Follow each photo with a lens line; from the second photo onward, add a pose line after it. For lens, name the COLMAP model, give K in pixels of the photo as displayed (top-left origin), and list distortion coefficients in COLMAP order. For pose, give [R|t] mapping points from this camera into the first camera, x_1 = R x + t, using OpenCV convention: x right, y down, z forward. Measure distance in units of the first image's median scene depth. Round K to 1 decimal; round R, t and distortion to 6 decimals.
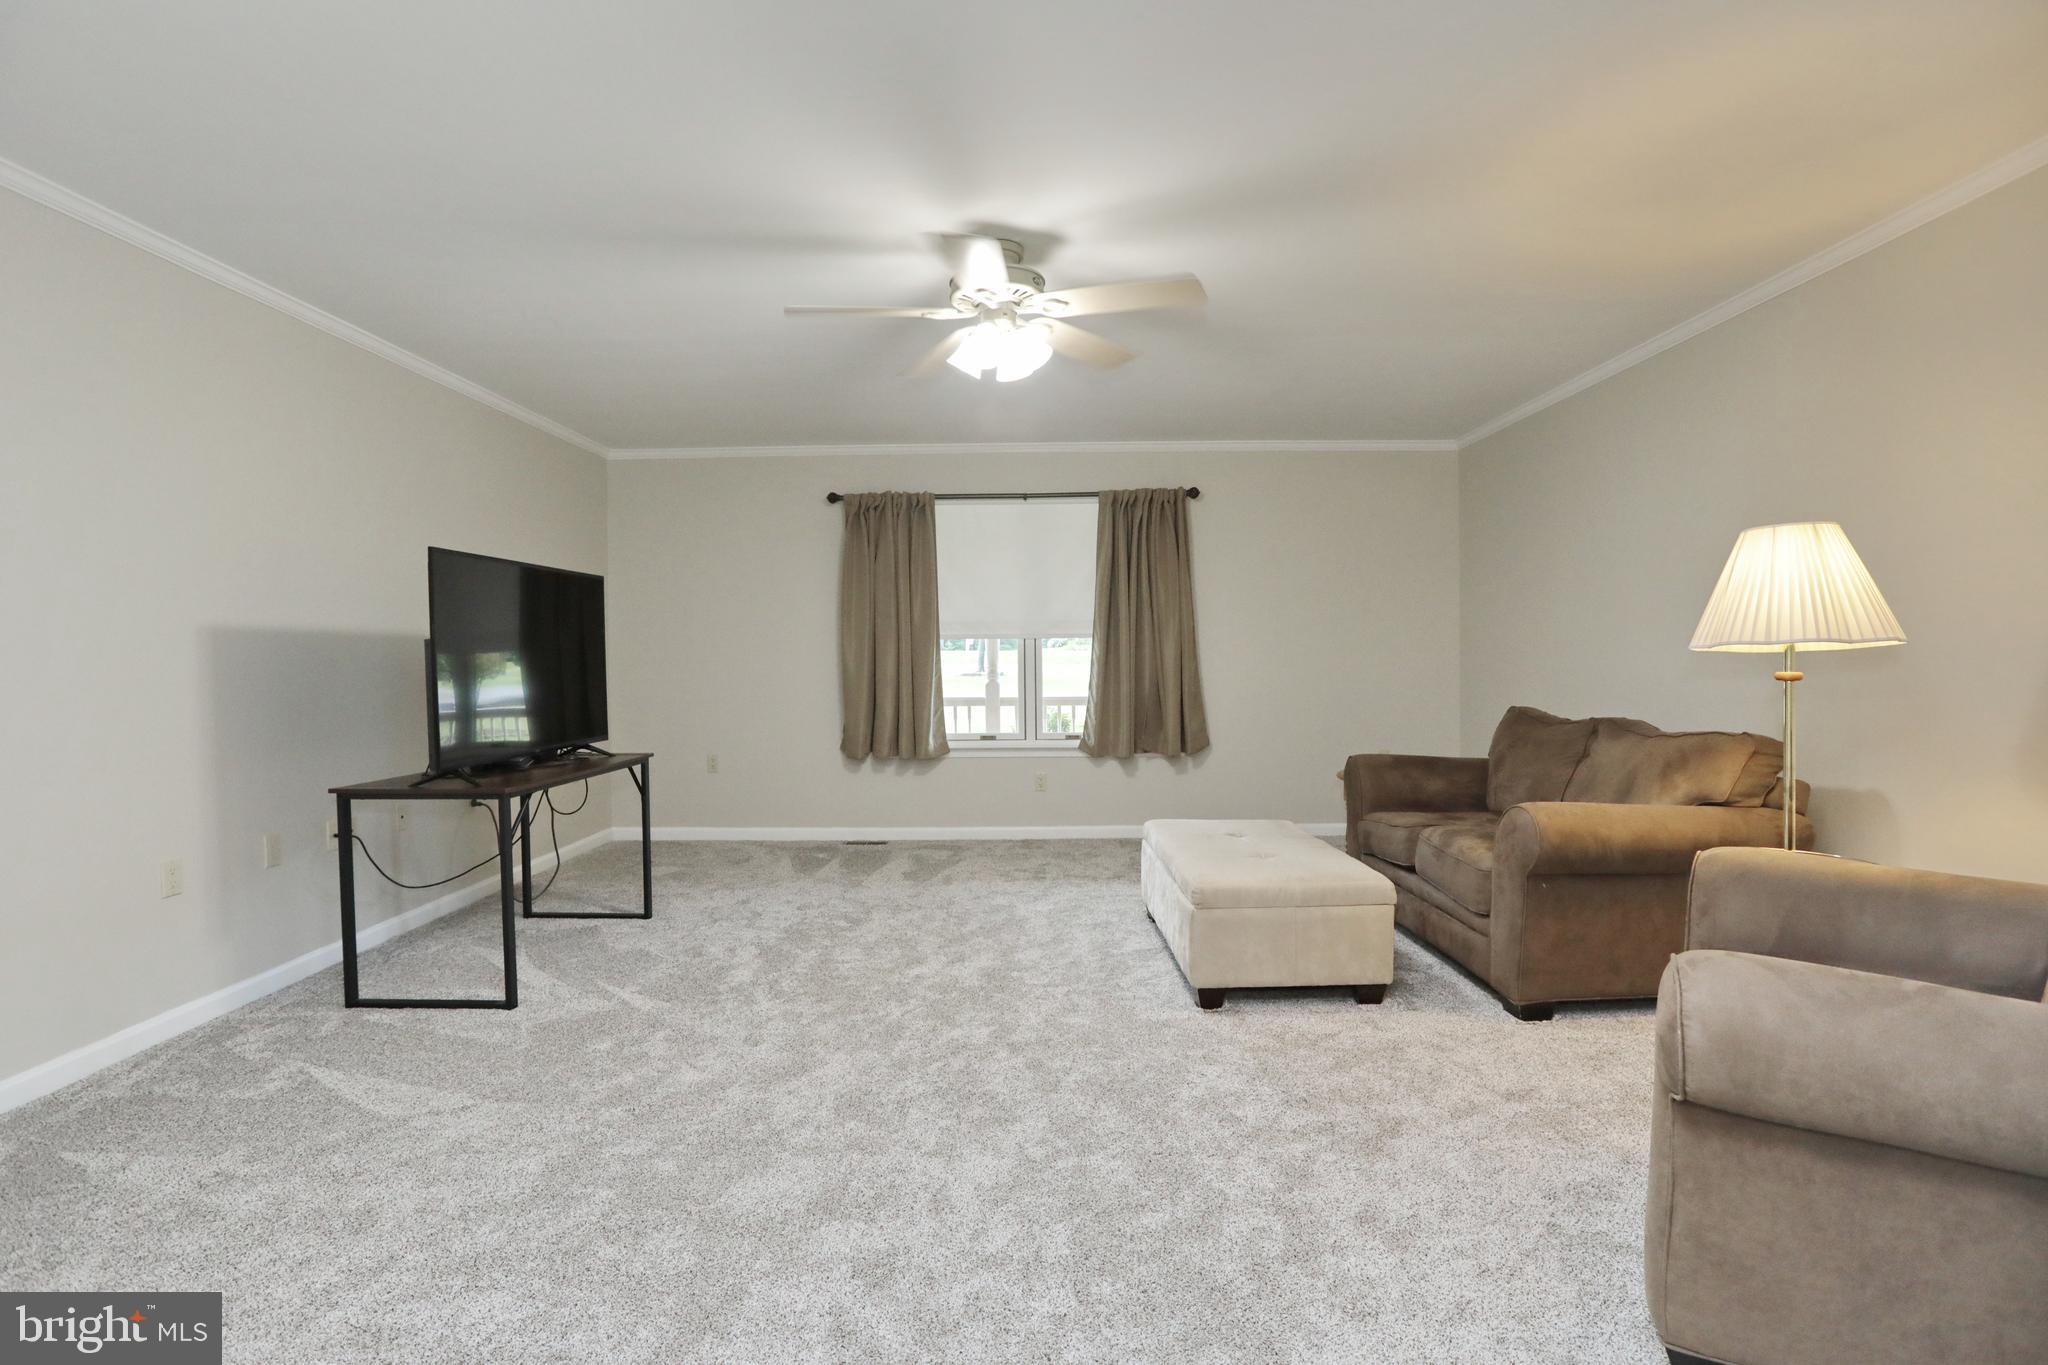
lens RADIAL K [[1005.2, 0, 1024.0], [0, 1005.2, 682.5], [0, 0, 1]] dist [-0.074042, 0.054459]
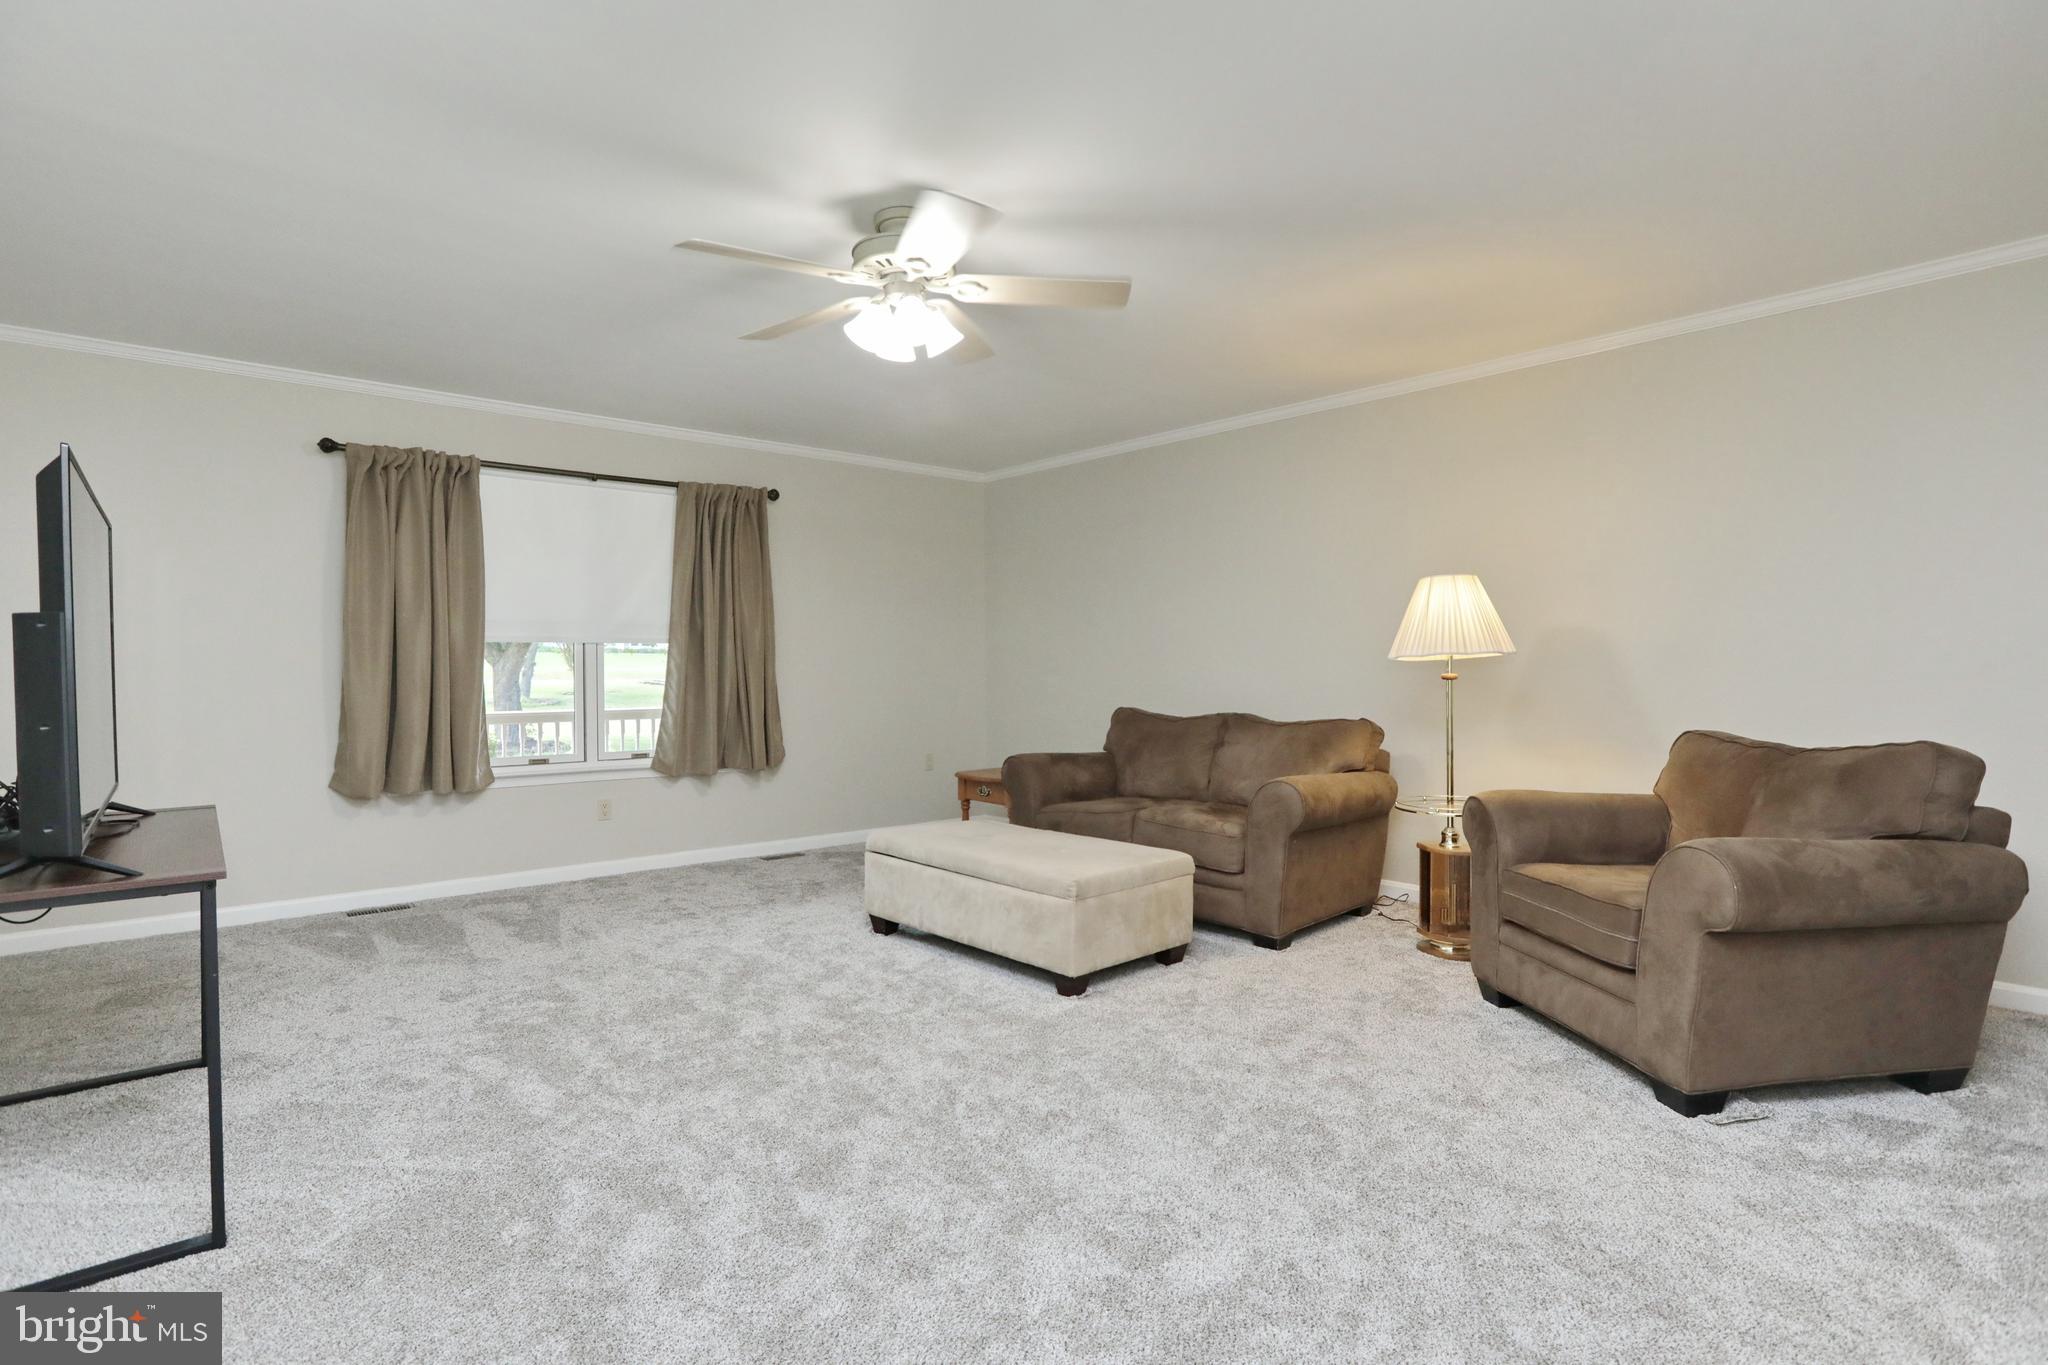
lens RADIAL K [[1017.7, 0, 1013.6], [0, 1017.7, 658.7], [0, 0, 1]] dist [-0.053341, 0.025936]
pose [[0.746758, 0.012465, 0.664978, -0.414982], [0.013290, 0.999345, -0.033657, 0.005369], [-0.664962, 0.033971, 0.746104, 0.167996]]
